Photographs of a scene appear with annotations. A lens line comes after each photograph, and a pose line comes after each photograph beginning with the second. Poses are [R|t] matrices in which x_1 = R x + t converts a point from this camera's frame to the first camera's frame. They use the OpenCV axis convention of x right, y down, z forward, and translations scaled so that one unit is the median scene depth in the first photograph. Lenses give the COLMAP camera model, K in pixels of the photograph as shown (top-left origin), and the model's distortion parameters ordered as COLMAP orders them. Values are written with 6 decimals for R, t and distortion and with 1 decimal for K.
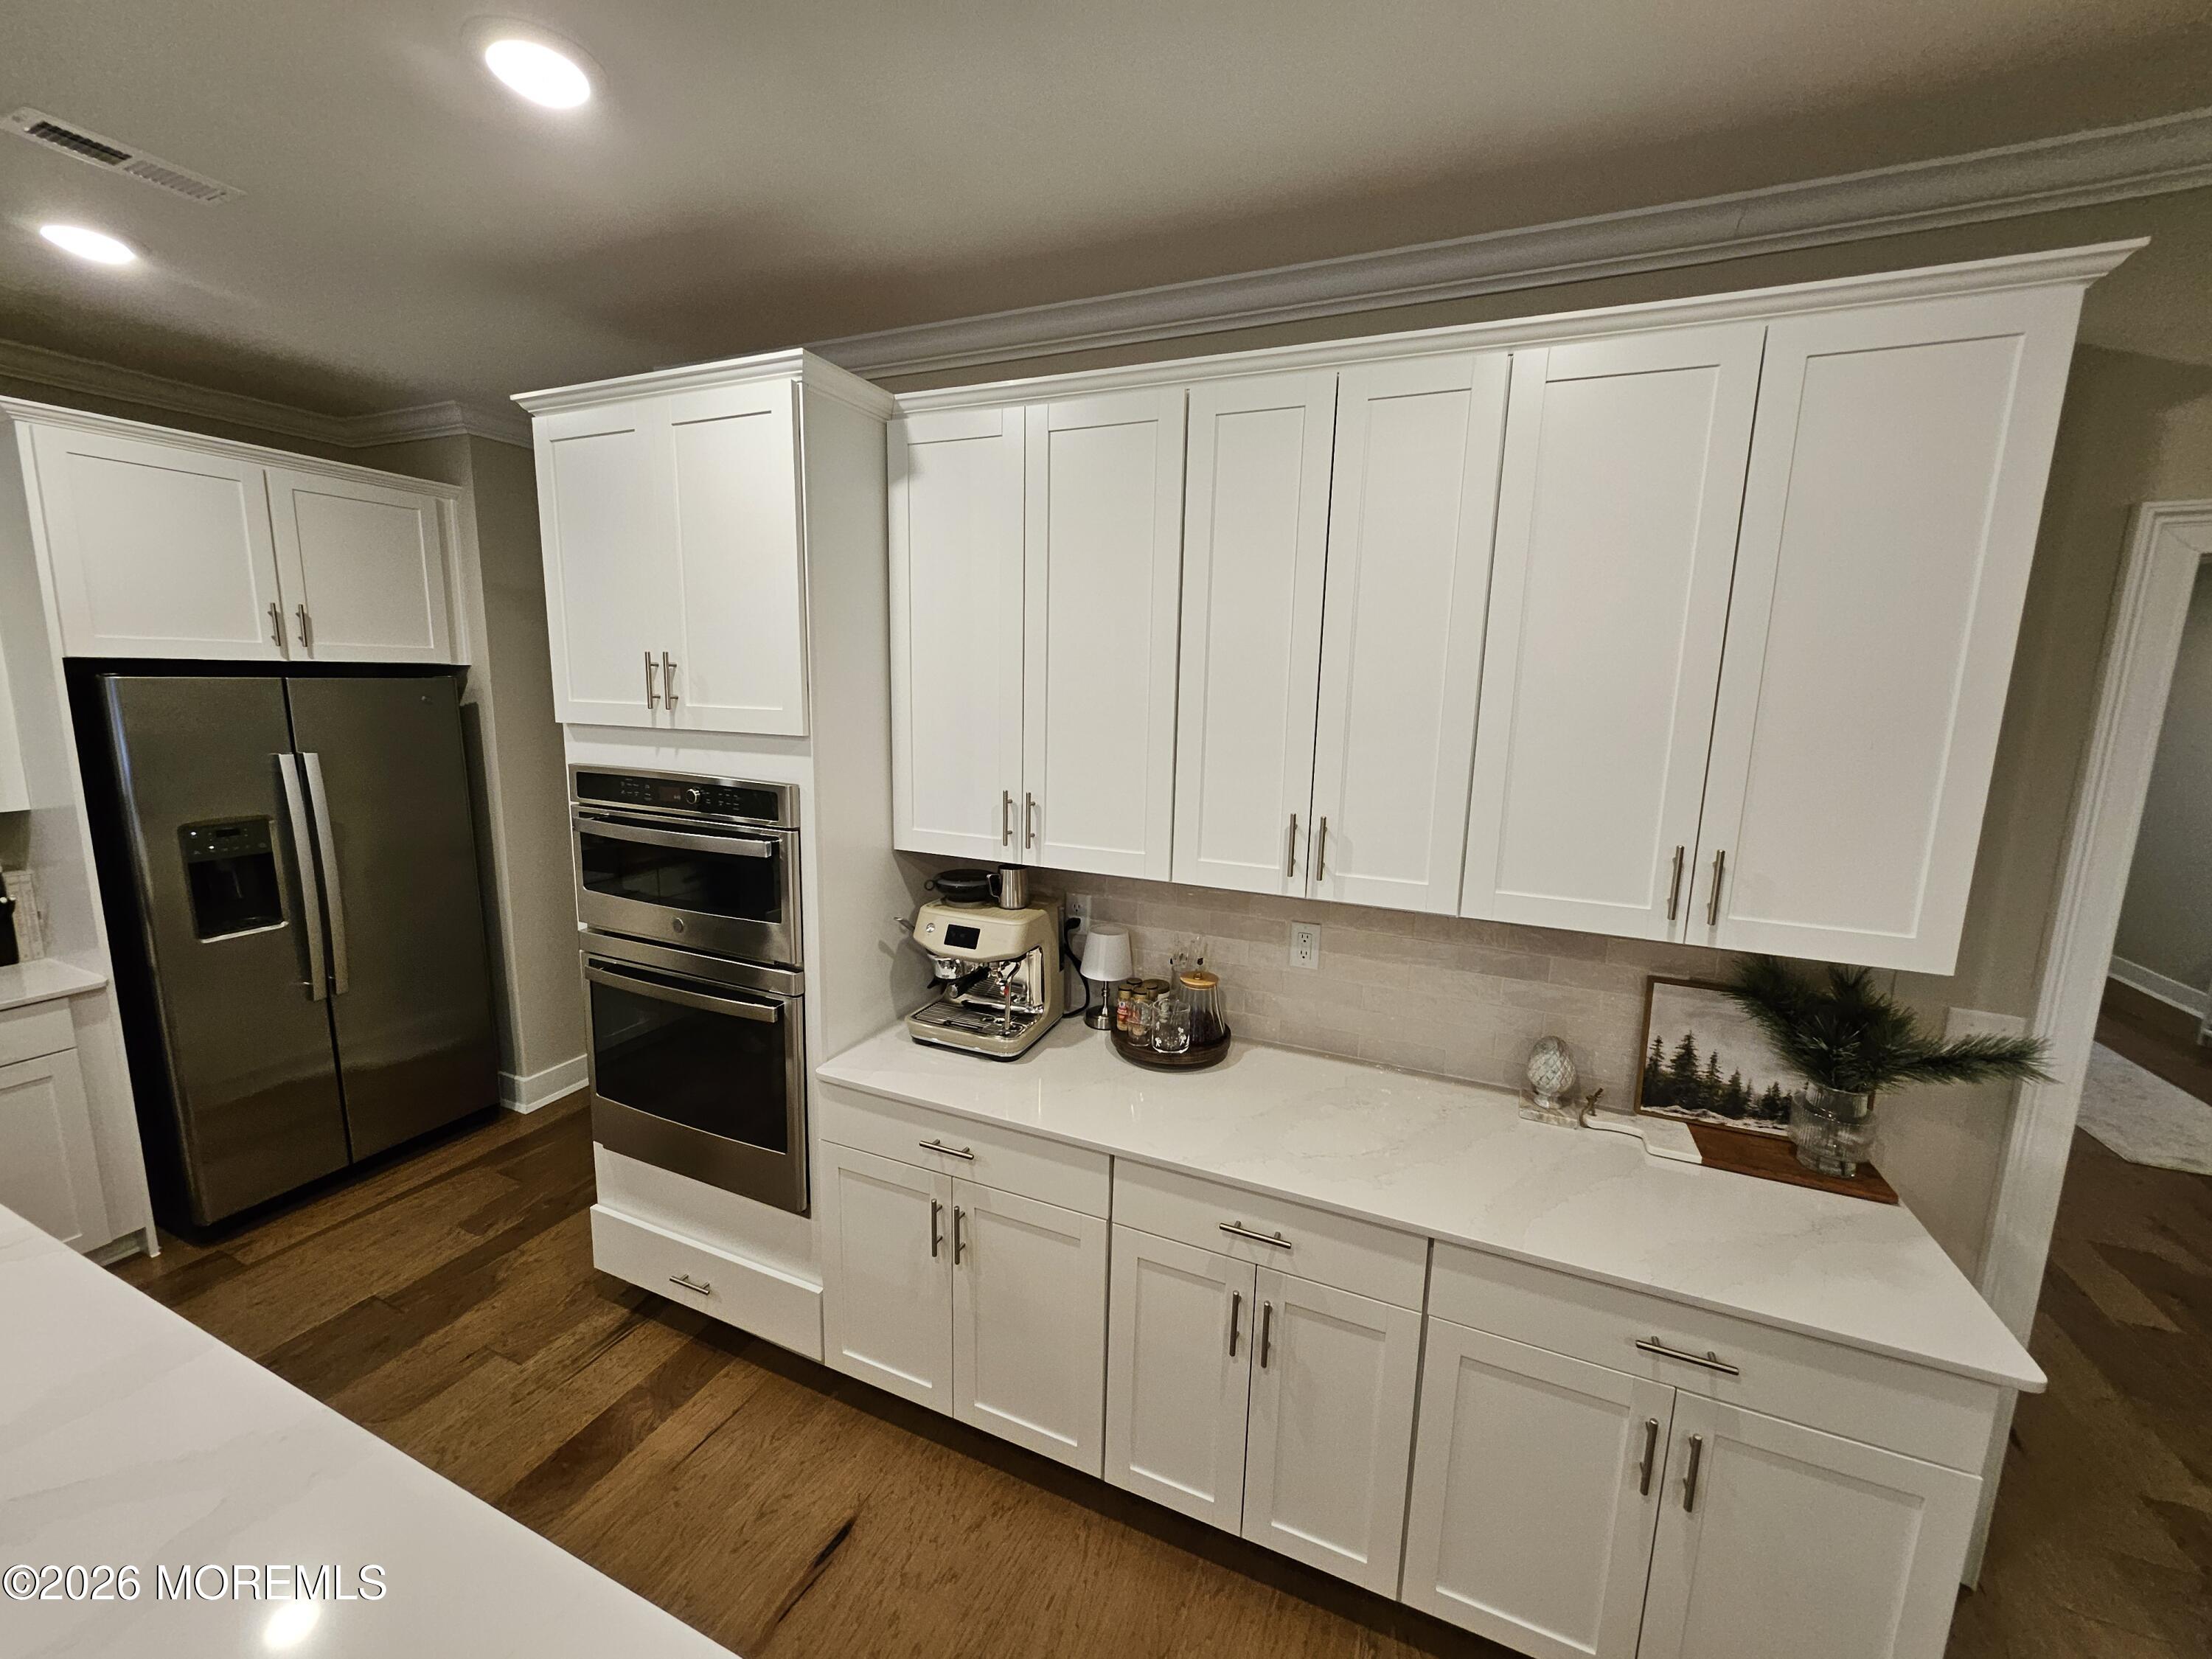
lens RADIAL K [[868.4, 0, 1095.2], [0, 868.4, 833.4], [0, 0, 1]] dist [-0.001037, -0.000291]
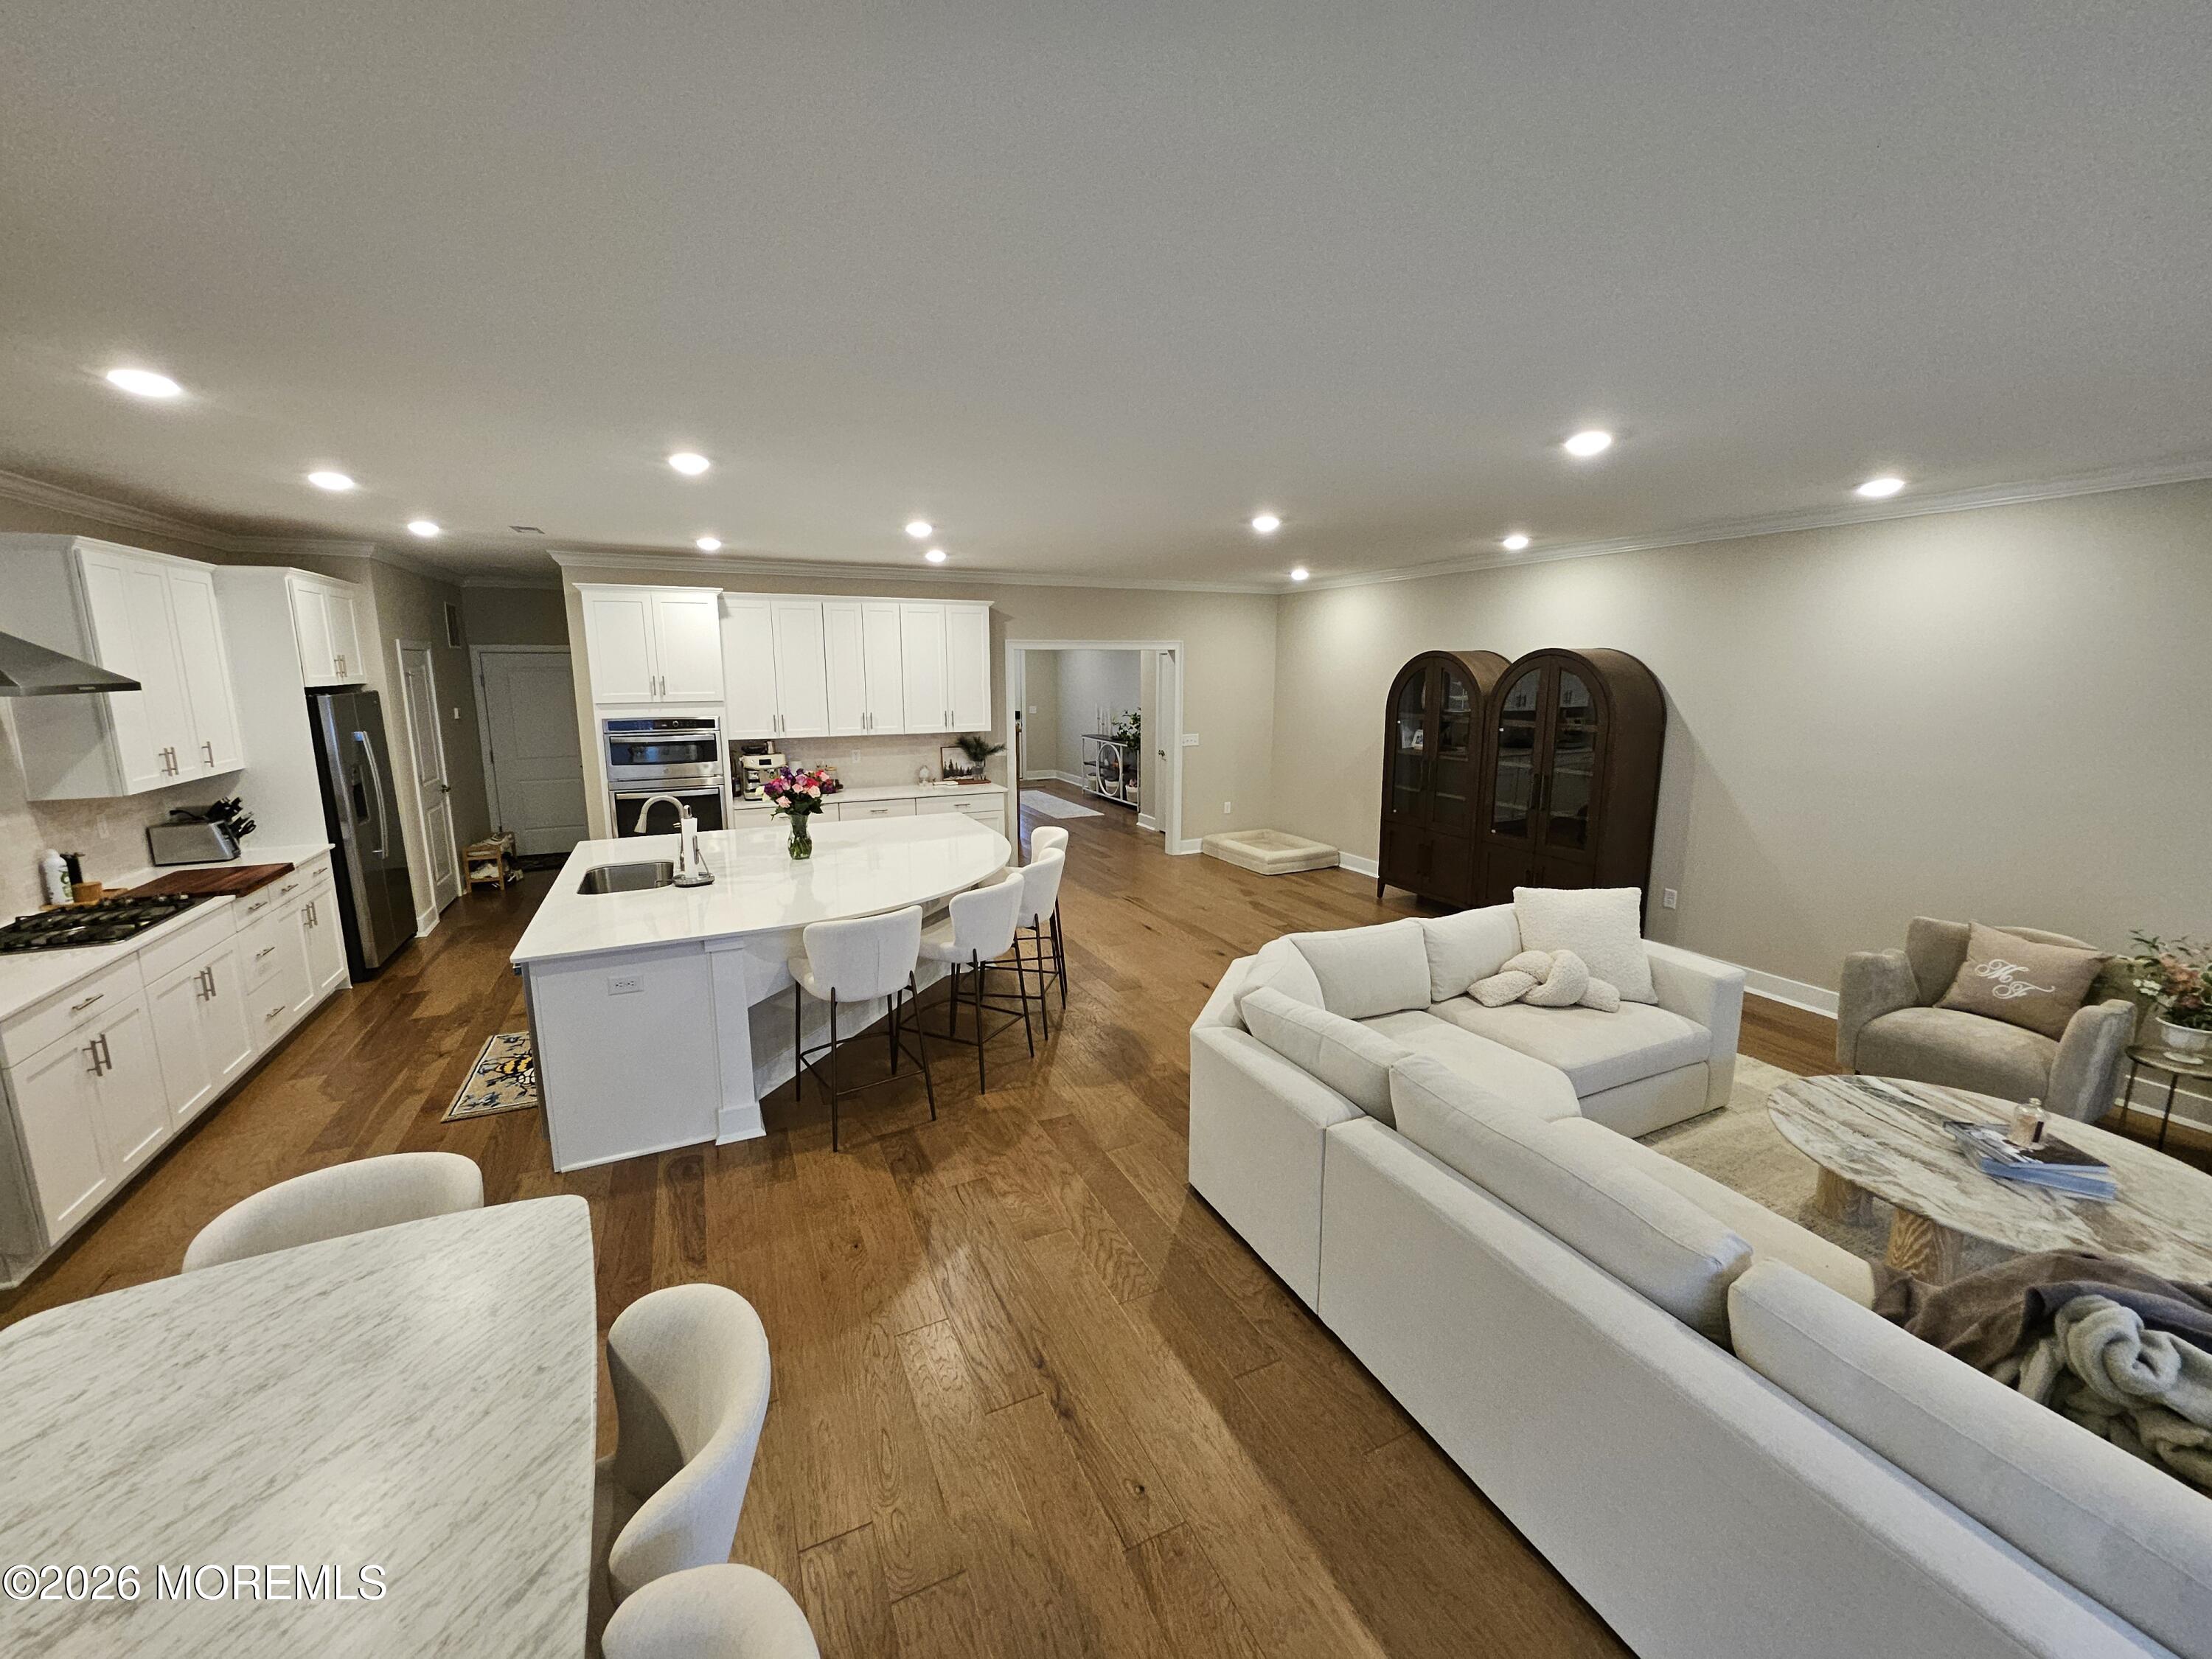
lens RADIAL K [[868.4, 0, 1103.6], [0, 868.4, 825.0], [0, 0, 1]] dist [-0.001037, -0.000291]
pose [[0.650951, -0.162422, 0.741541, -1.940733], [0.142039, 0.985650, 0.091204, 0.257640], [-0.745713, 0.045959, 0.664680, -2.259964]]
